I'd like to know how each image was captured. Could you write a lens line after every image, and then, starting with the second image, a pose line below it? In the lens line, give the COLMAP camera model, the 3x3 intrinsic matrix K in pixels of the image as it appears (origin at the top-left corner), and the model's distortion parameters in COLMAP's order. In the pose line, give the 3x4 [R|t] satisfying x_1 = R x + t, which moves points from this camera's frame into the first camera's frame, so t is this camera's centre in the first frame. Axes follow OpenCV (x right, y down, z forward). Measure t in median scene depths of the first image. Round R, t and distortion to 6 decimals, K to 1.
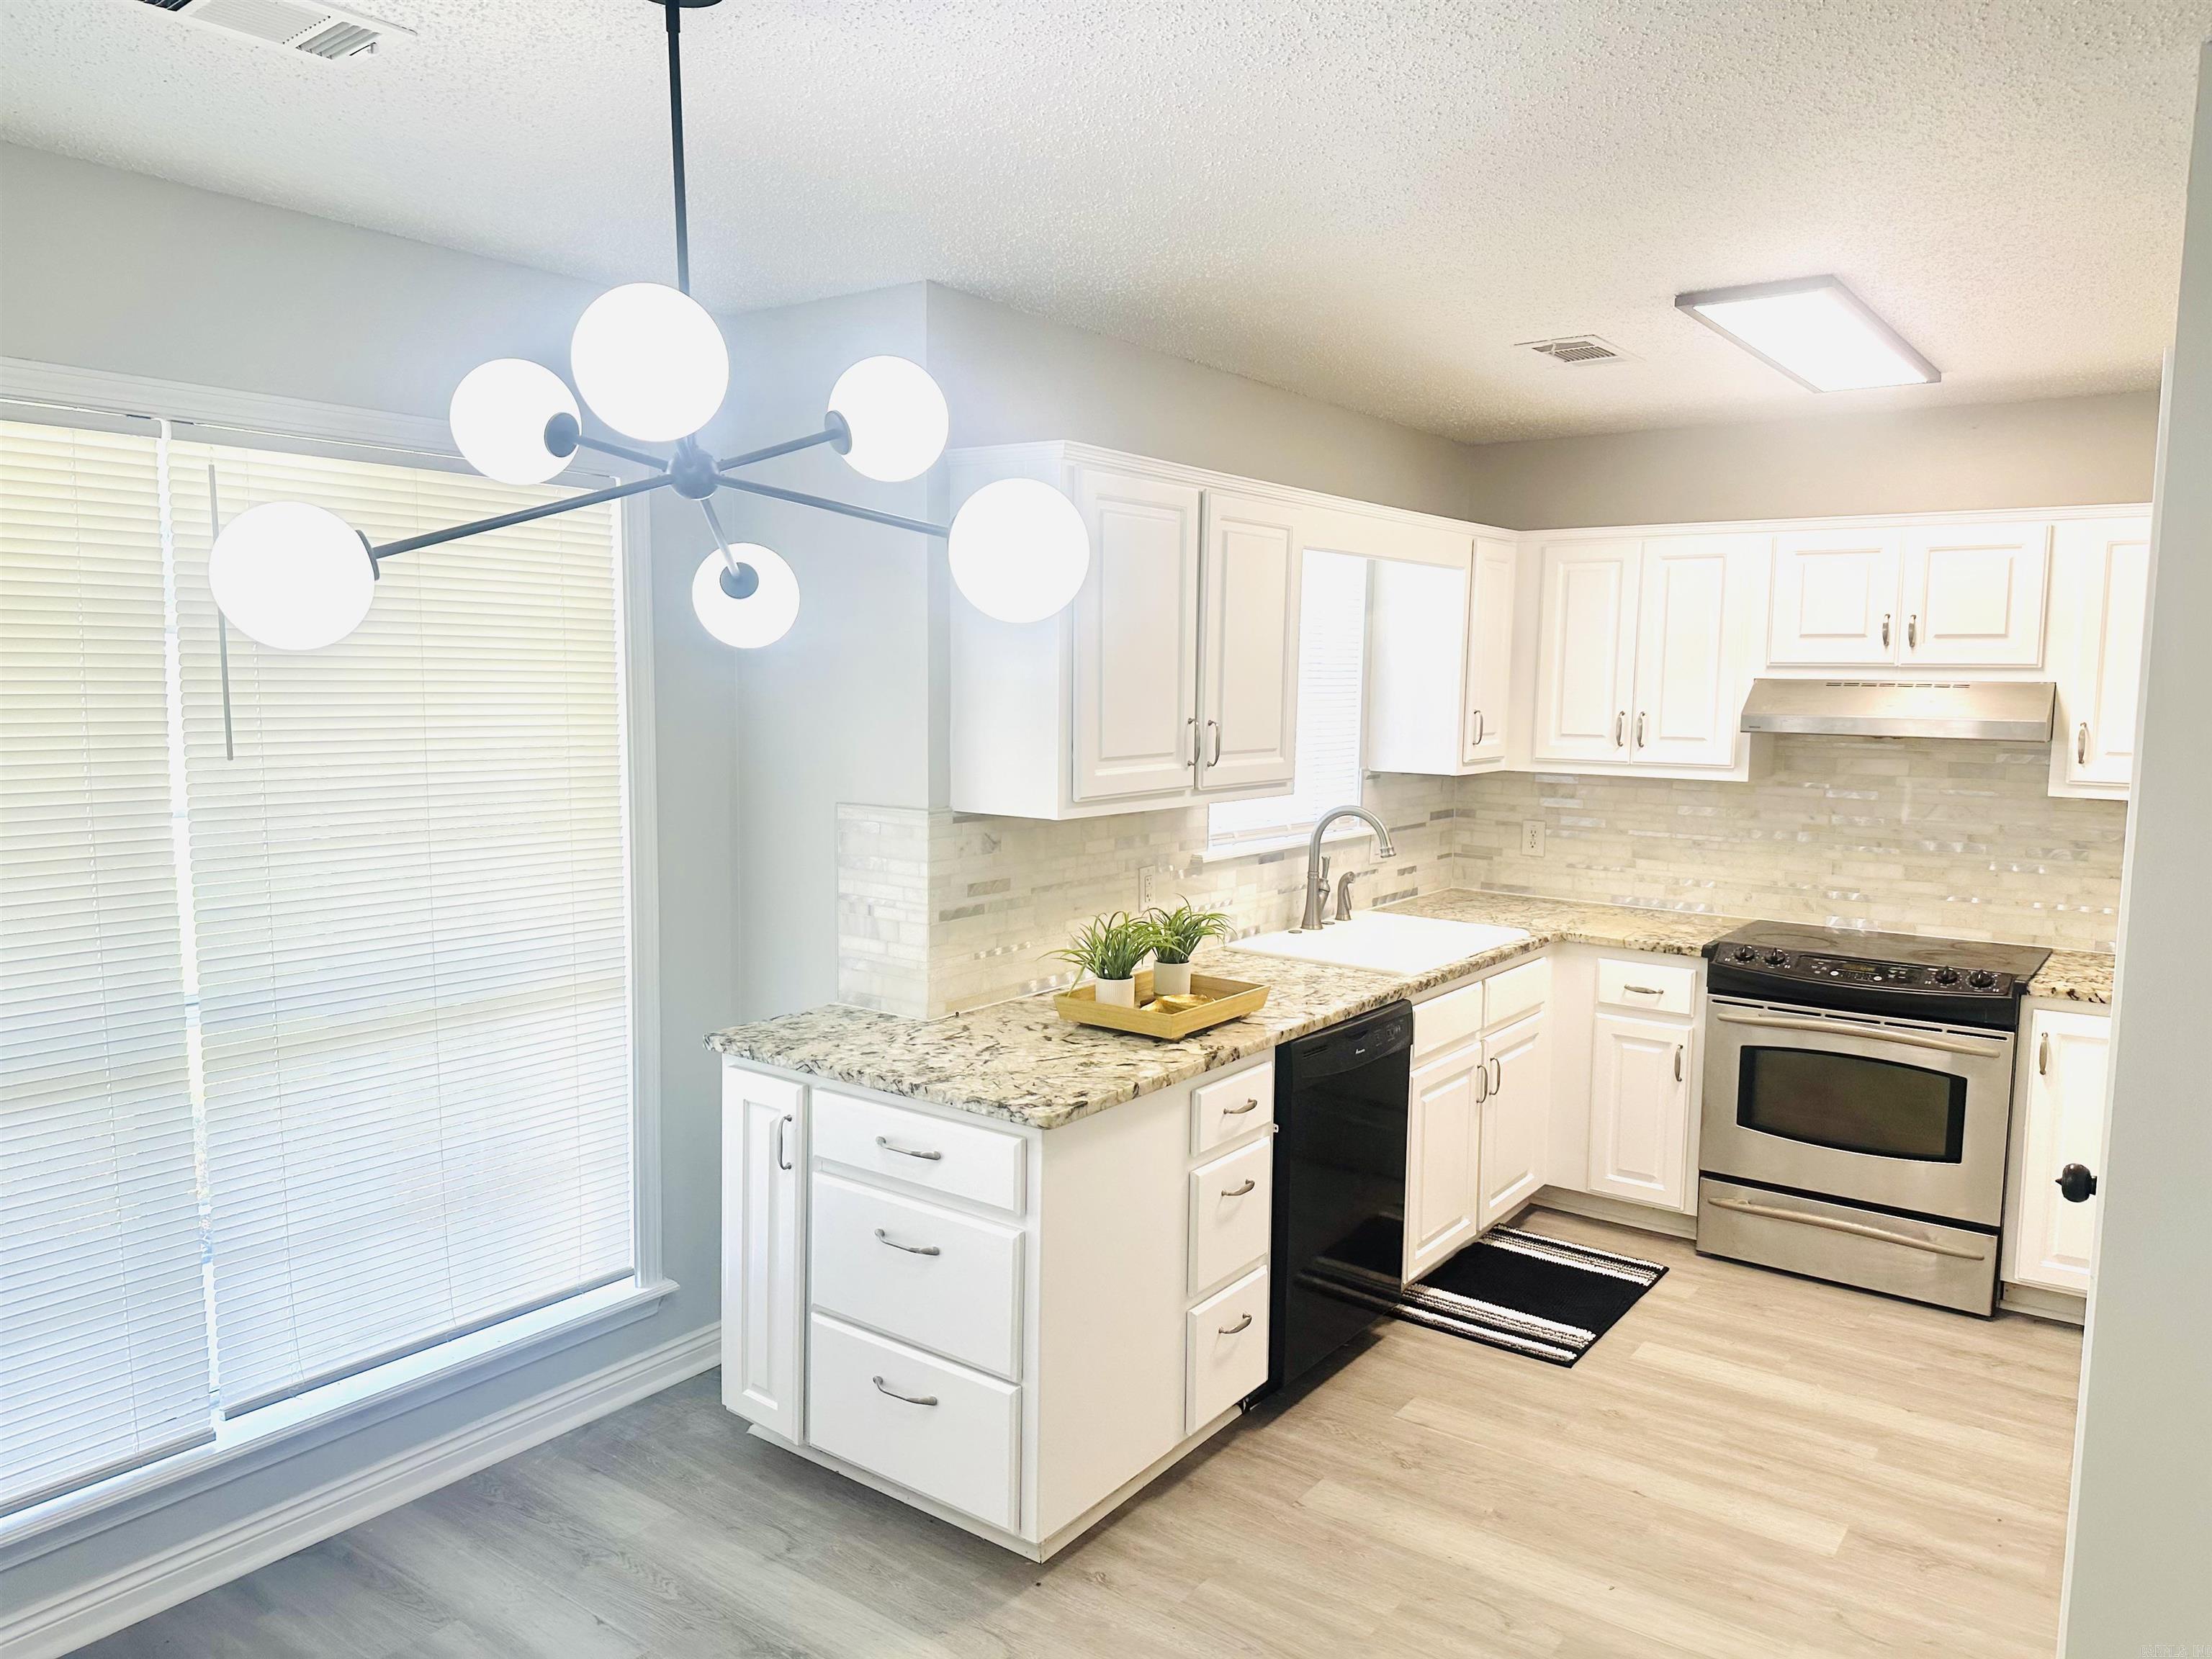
lens RADIAL K [[1546.7, 0, 1106.0], [0, 1546.7, 829.5], [0, 0, 1]] dist [0.152130, -0.253256]
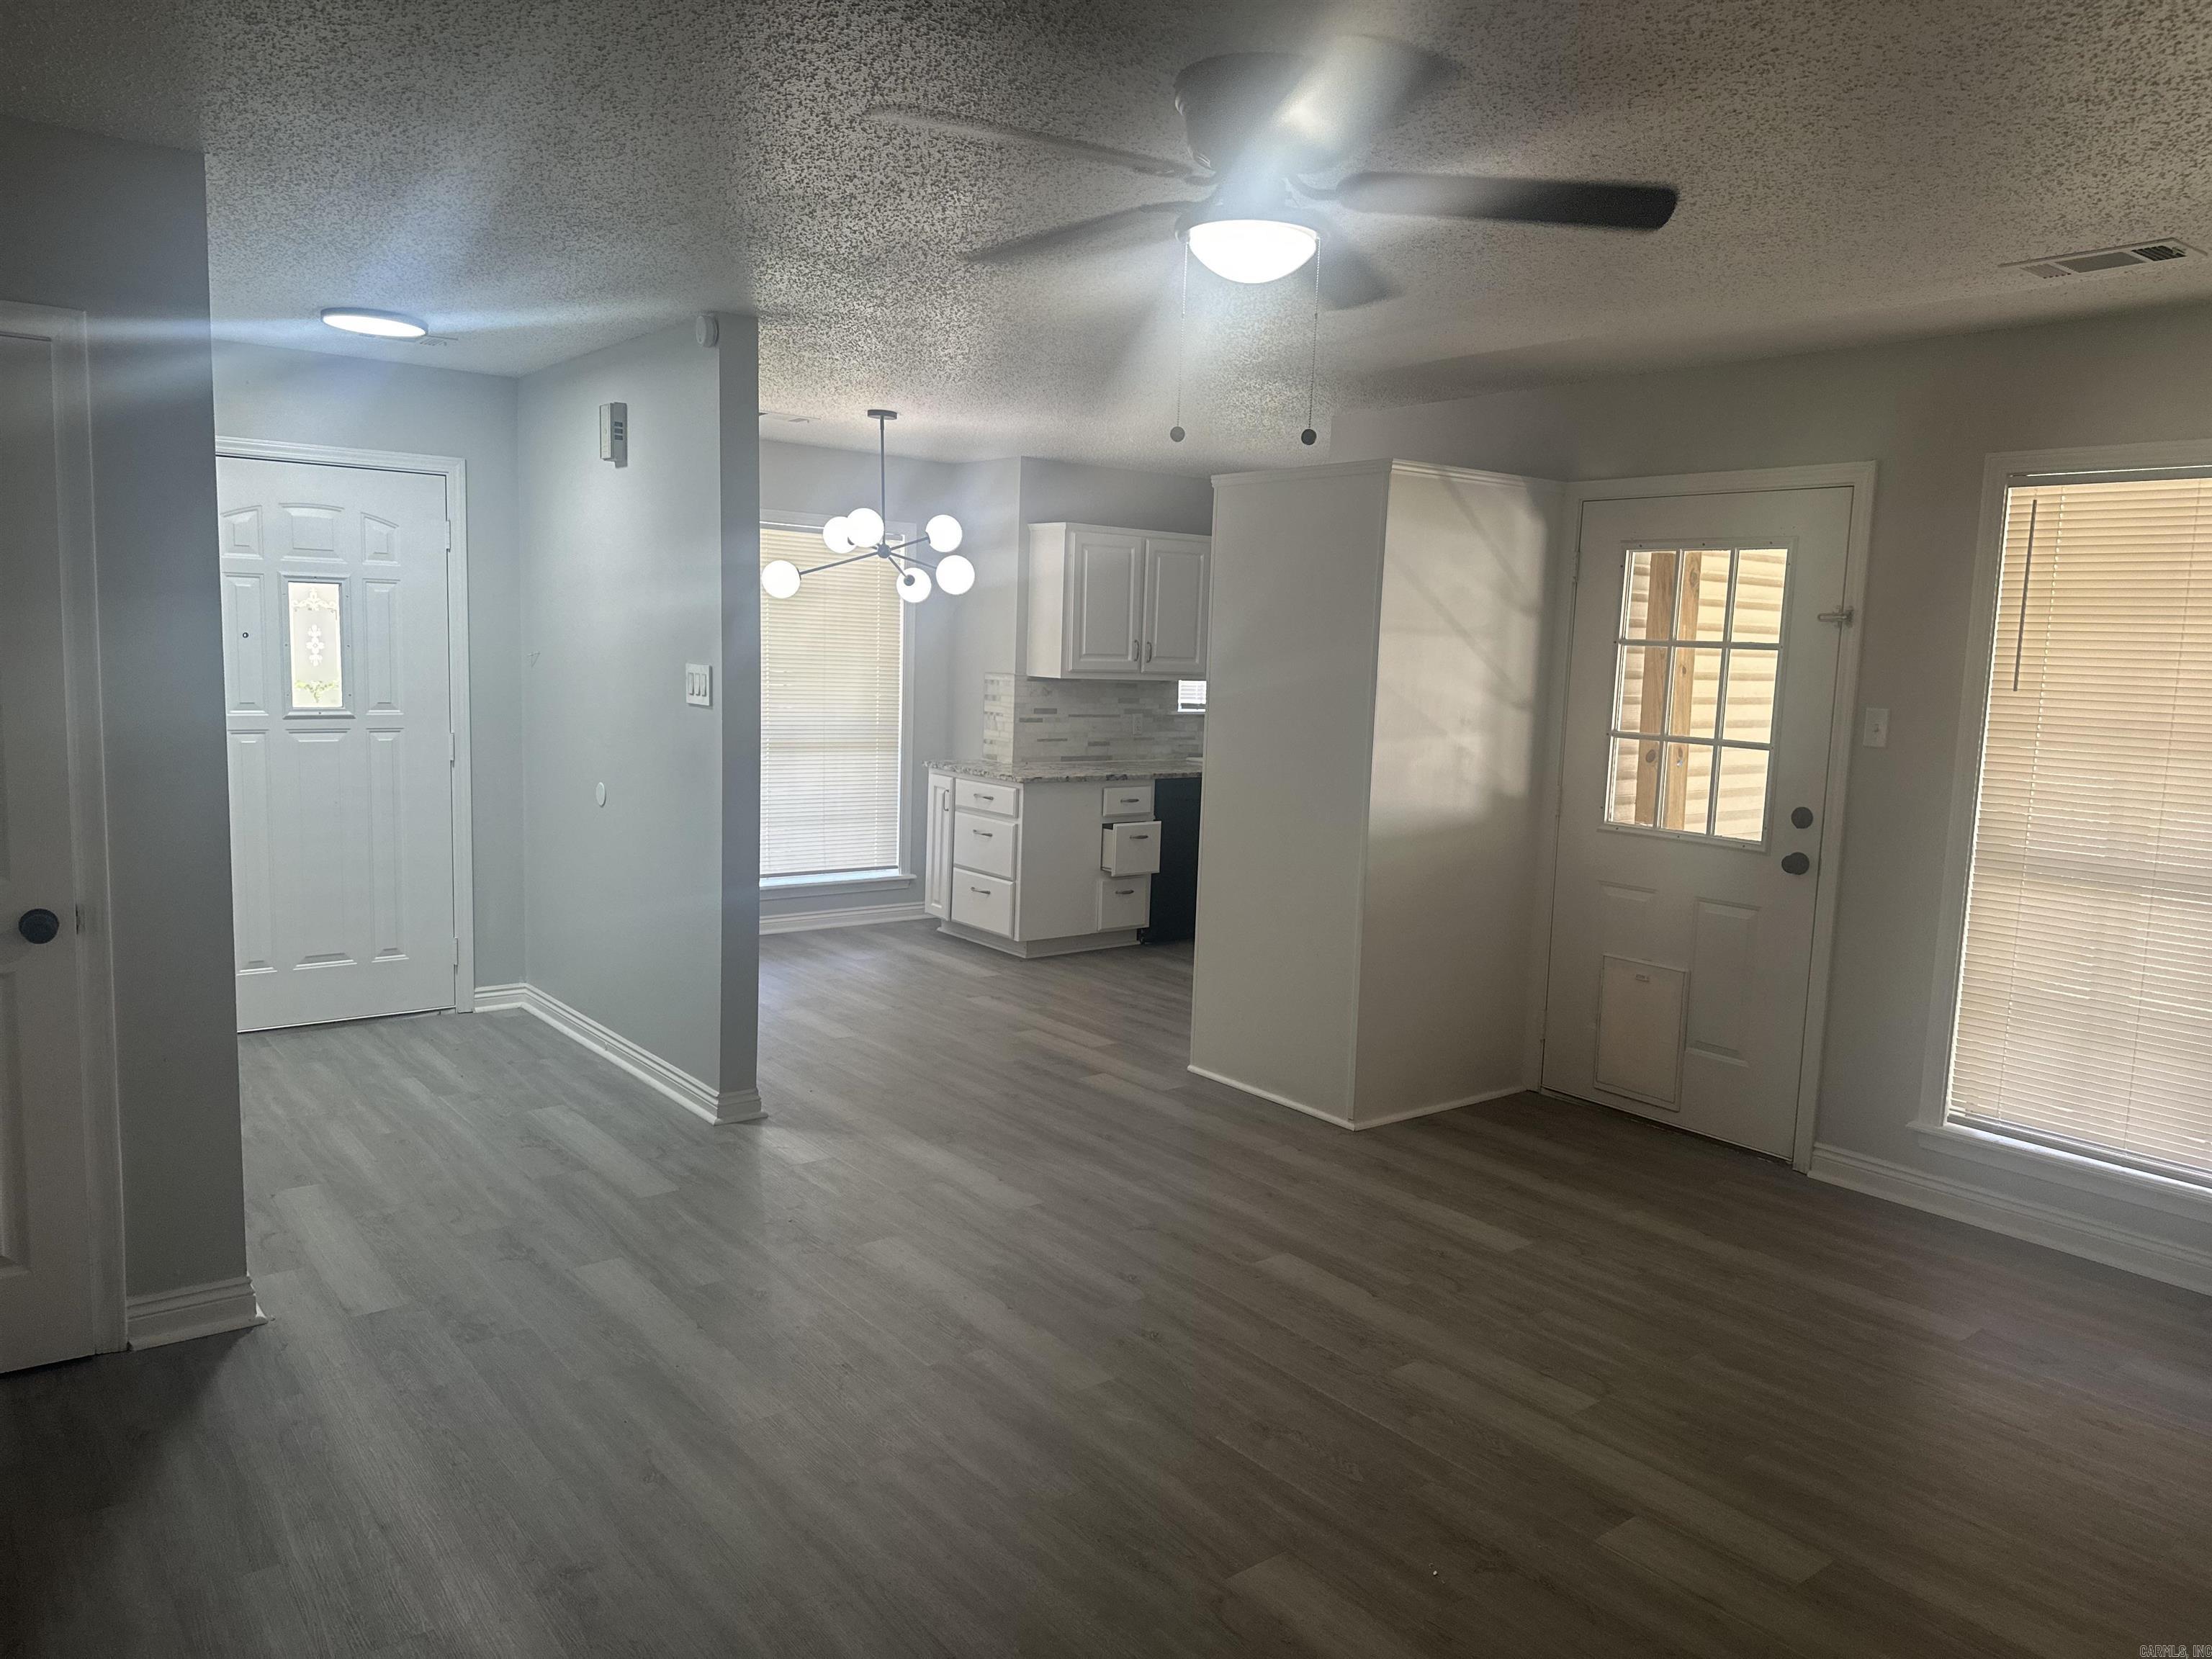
lens RADIAL K [[1546.7, 0, 1106.0], [0, 1546.7, 829.5], [0, 0, 1]] dist [0.152130, -0.253256]
pose [[0.962418, 0.055661, -0.265809, 0.709747], [-0.052164, 0.998434, 0.020202, 0.180899], [0.266517, -0.005578, 0.963814, -1.348128]]
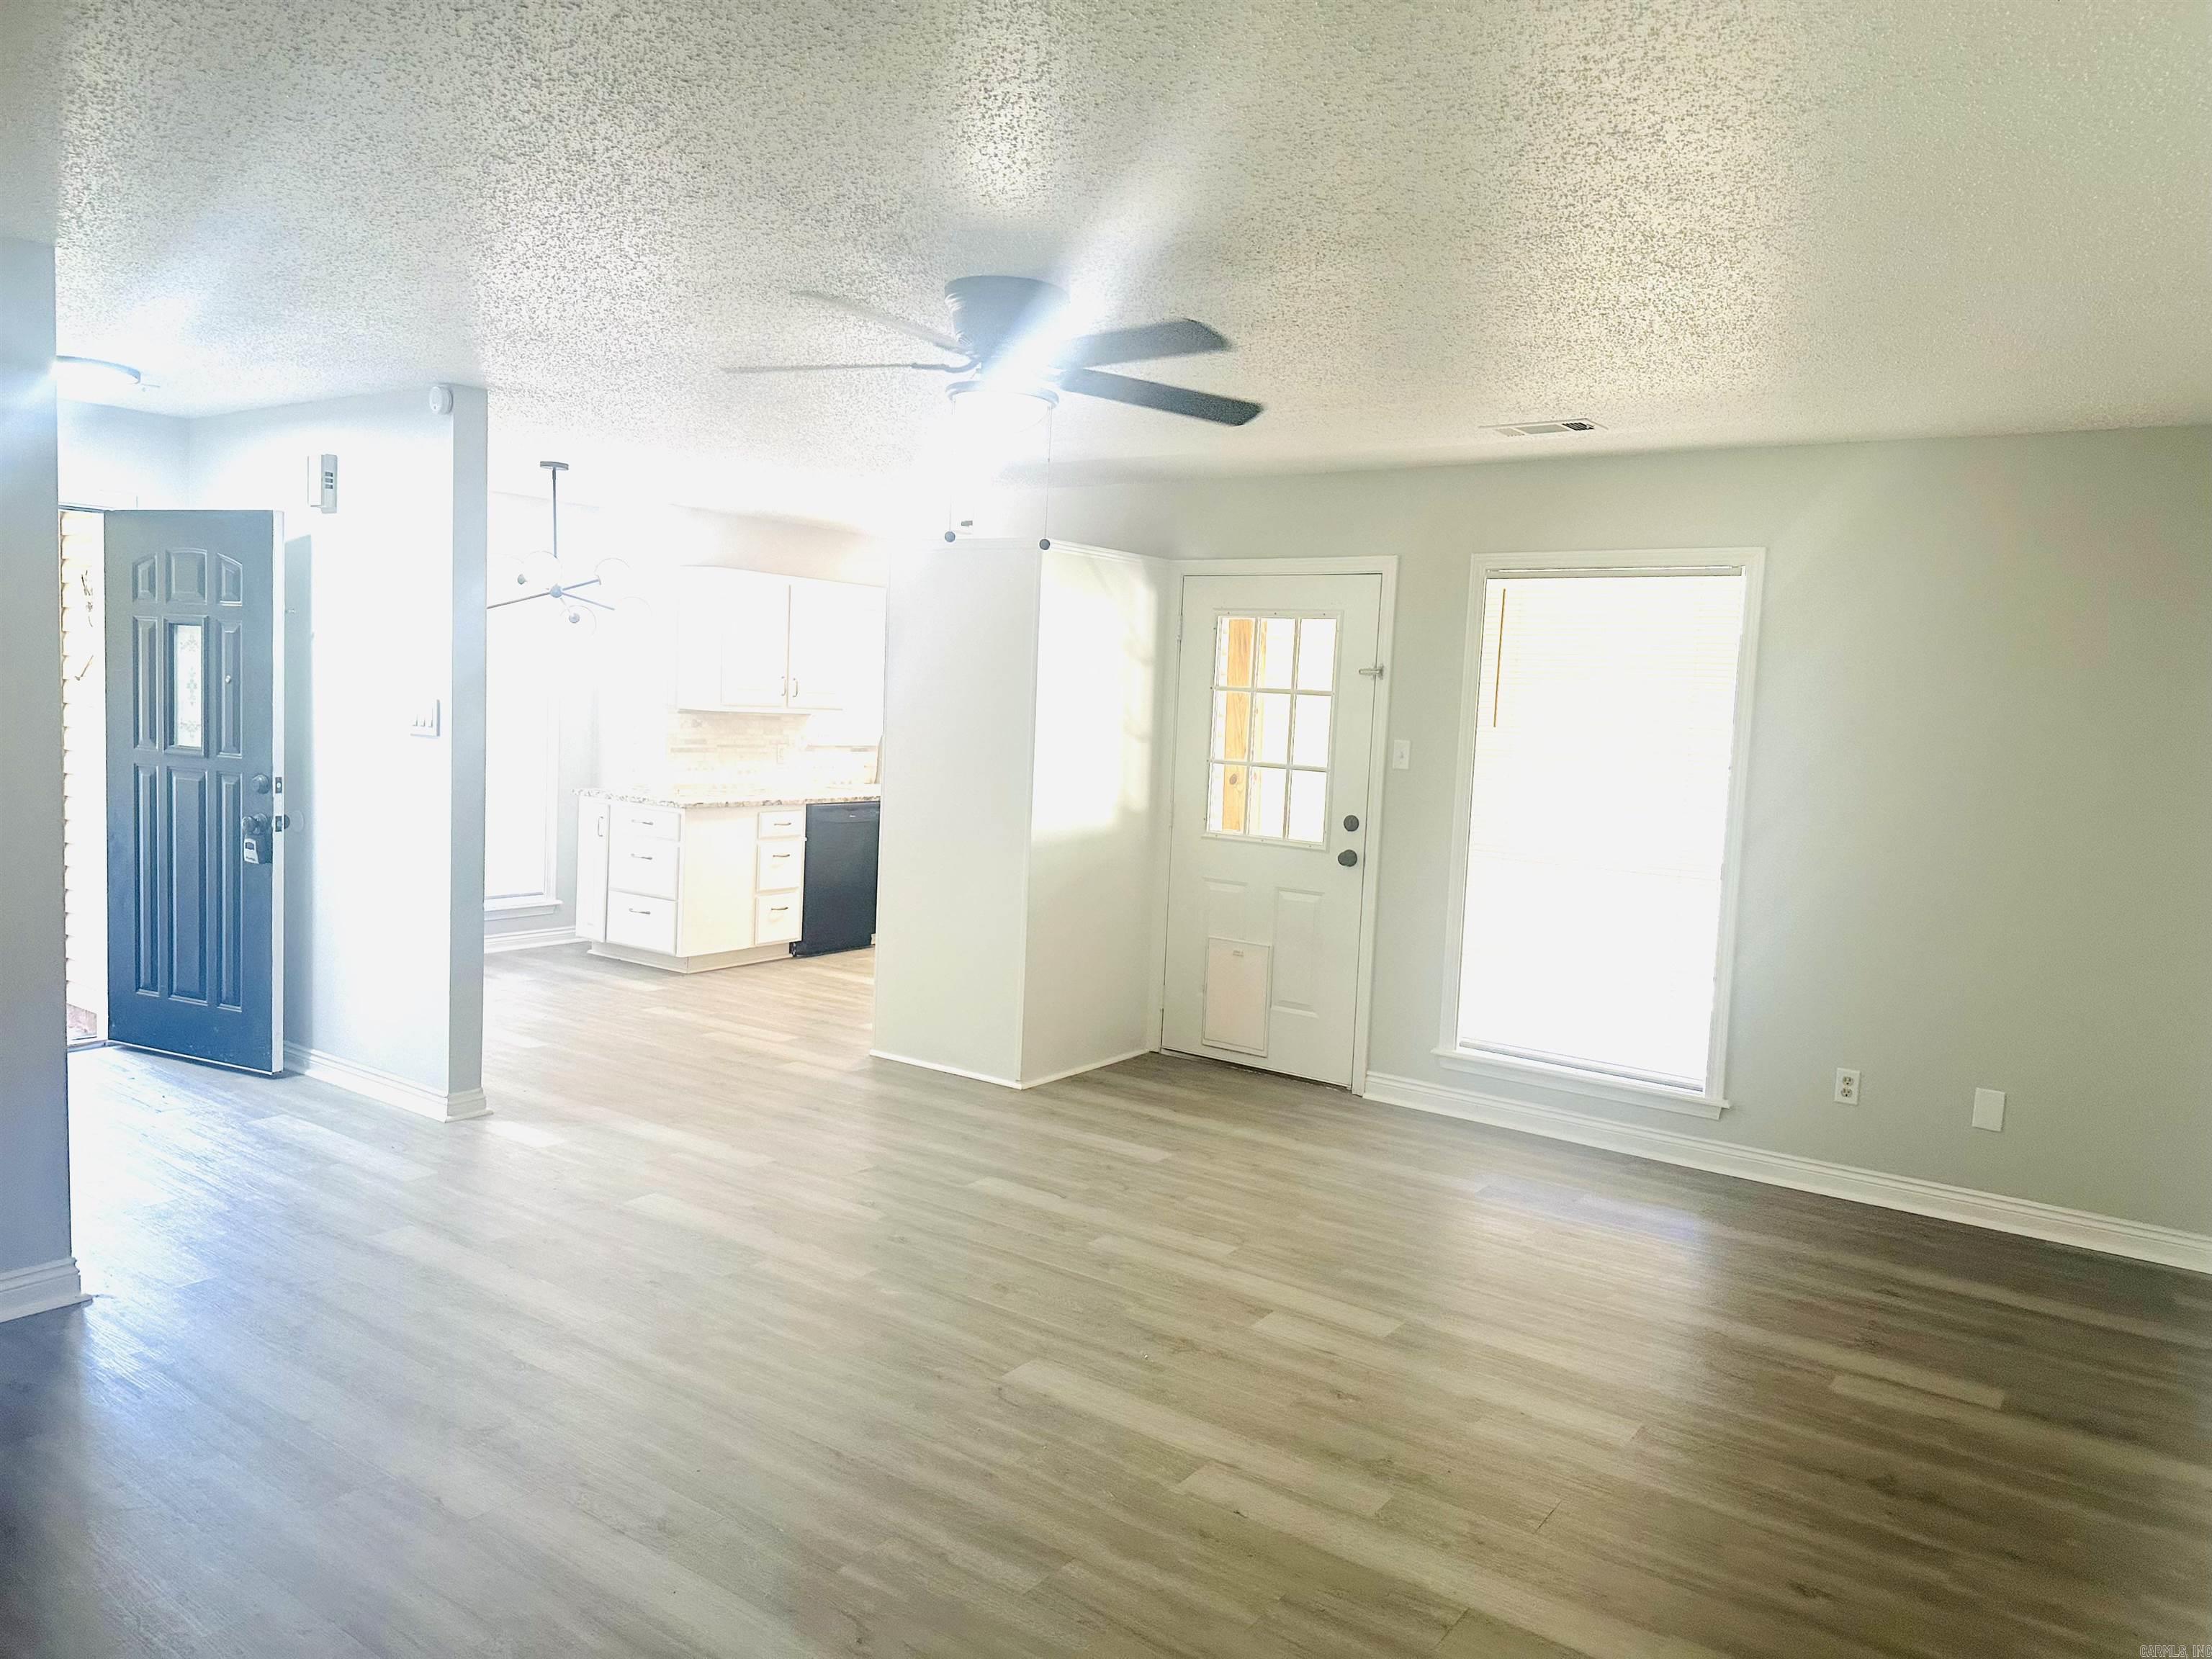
lens RADIAL K [[1546.7, 0, 1106.0], [0, 1546.7, 829.5], [0, 0, 1]] dist [0.152130, -0.253256]
pose [[0.999398, 0.033599, 0.008592, 0.624441], [-0.033487, 0.999356, -0.012881, 0.208267], [-0.009019, 0.012586, 0.999880, -1.664929]]
